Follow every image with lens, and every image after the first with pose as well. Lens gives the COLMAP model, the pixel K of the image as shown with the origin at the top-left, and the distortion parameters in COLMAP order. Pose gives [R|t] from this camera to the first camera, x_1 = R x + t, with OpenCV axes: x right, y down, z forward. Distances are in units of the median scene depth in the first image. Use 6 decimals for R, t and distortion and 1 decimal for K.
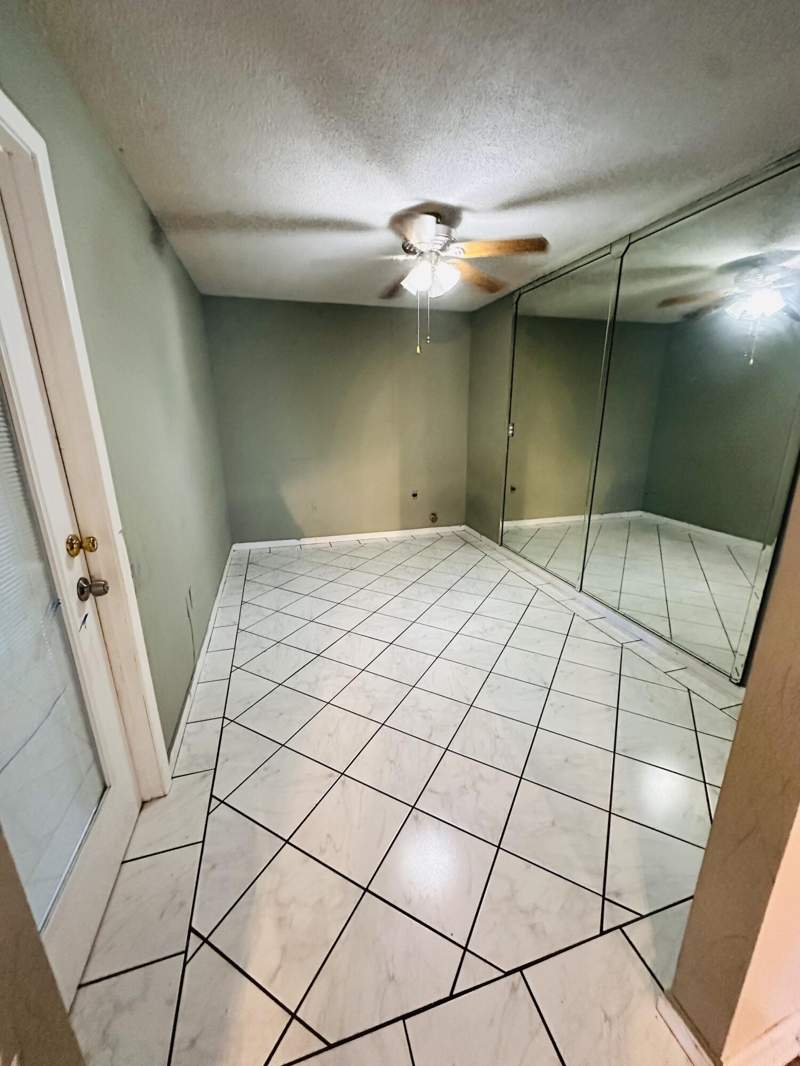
lens RADIAL K [[424.4, 0, 400.0], [0, 424.4, 533.0], [0, 0, 1]] dist [-0.004745, 0.000403]
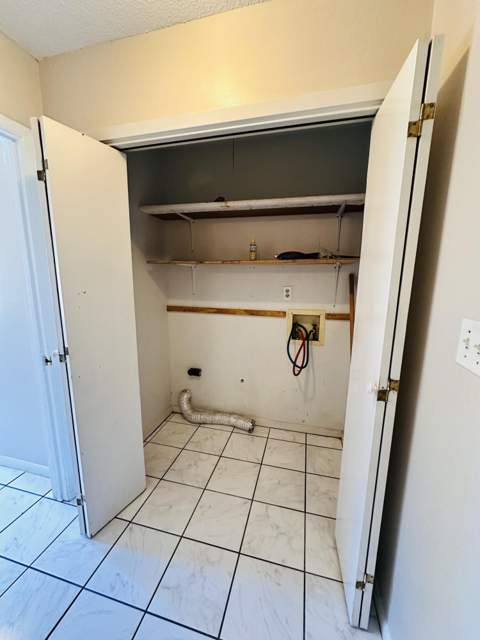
lens RADIAL K [[254.8, 0, 240.0], [0, 254.8, 320.0], [0, 0, 1]] dist [-0.004745, 0.000403]
pose [[0.969493, -0.012458, 0.244802, 0.108803], [0.035325, 0.995383, -0.089241, -0.055176], [-0.242560, 0.095166, 0.965457, 0.192754]]
